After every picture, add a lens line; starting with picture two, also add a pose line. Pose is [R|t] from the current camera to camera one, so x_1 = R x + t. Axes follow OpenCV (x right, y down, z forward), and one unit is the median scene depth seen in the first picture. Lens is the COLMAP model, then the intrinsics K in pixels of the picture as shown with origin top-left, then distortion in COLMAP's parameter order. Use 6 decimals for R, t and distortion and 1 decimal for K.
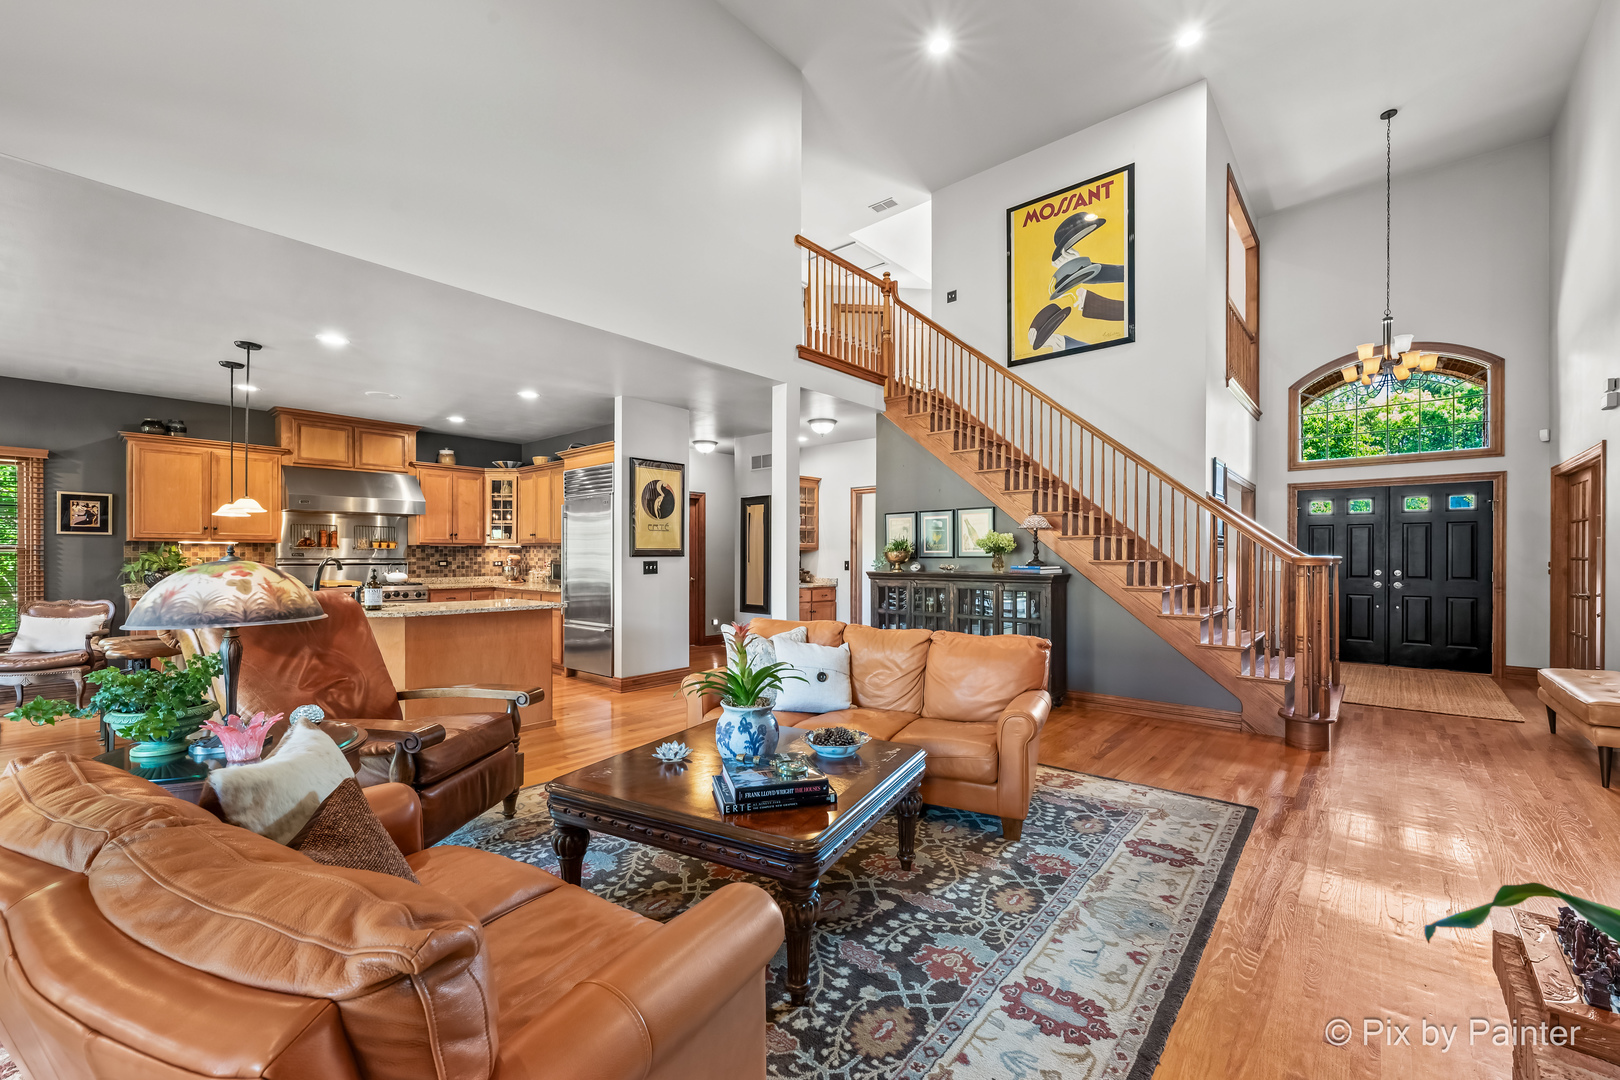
lens RADIAL K [[658.6, 0, 808.6], [0, 658.6, 552.9], [0, 0, 1]] dist [0.002397, -0.000104]
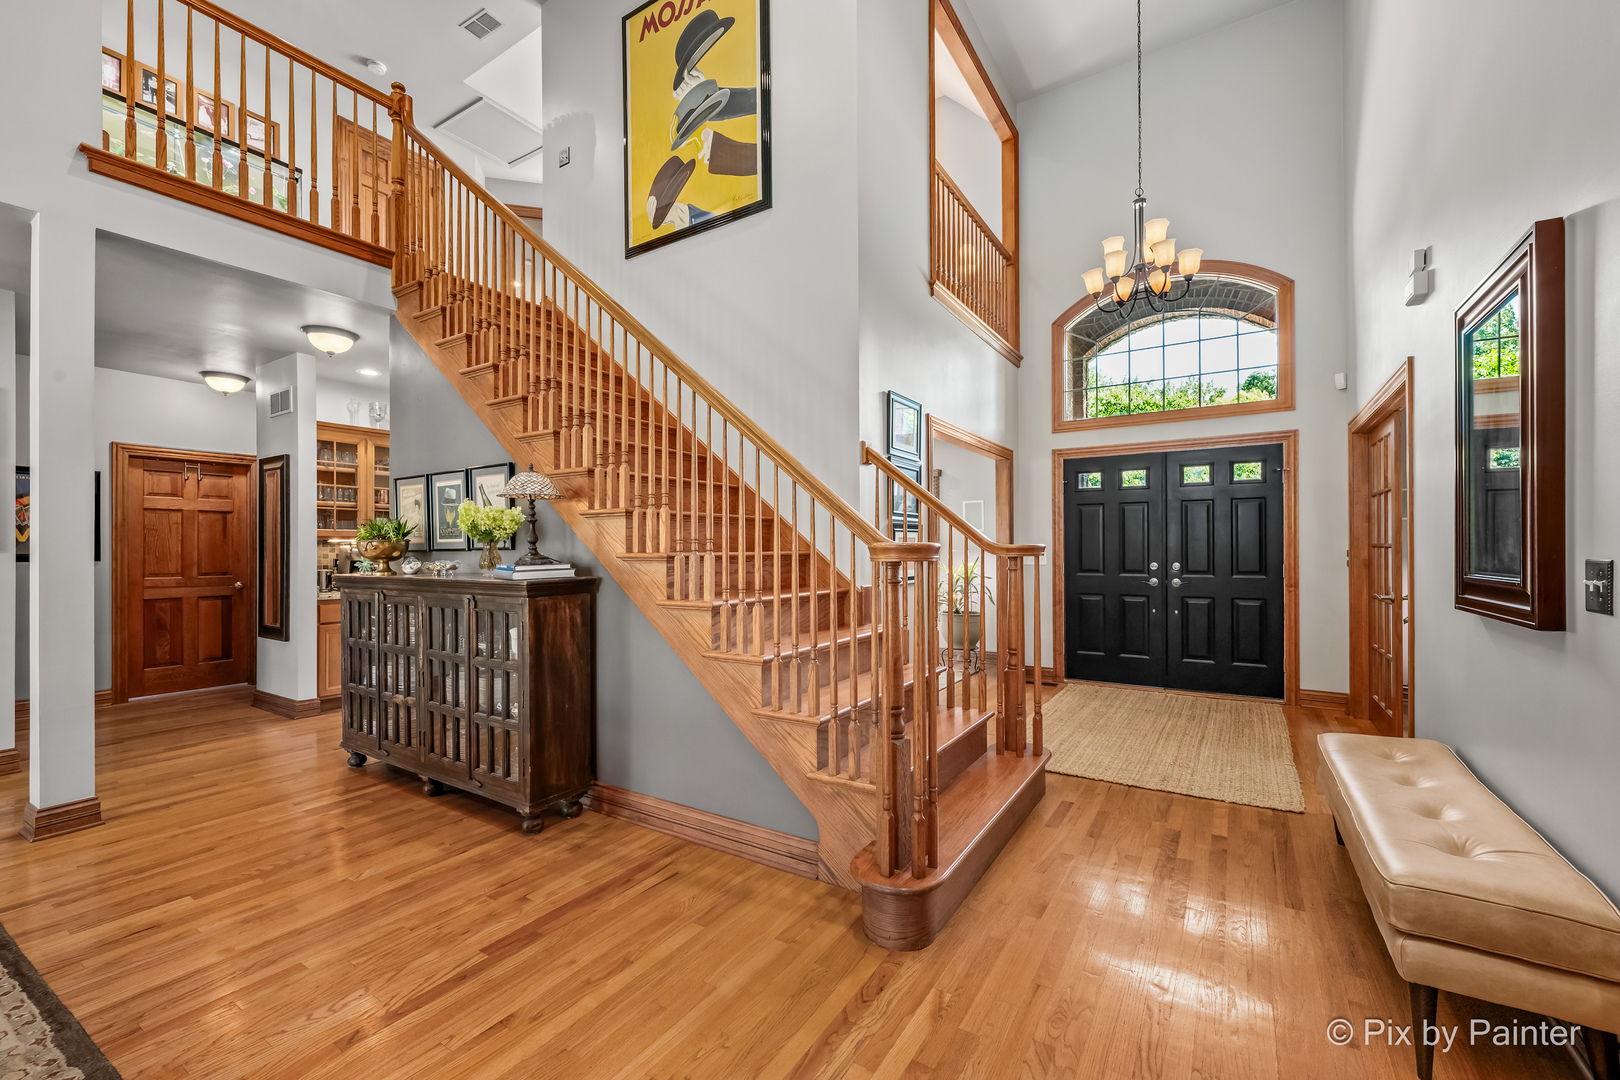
lens RADIAL K [[658.6, 0, 810.3], [0, 658.6, 540.4], [0, 0, 1]] dist [0.002397, -0.000104]
pose [[0.989994, -0.004126, 0.141051, 0.415248], [0.004968, 0.999972, -0.005612, 0.003395], [-0.141024, 0.006256, 0.989986, 0.347920]]
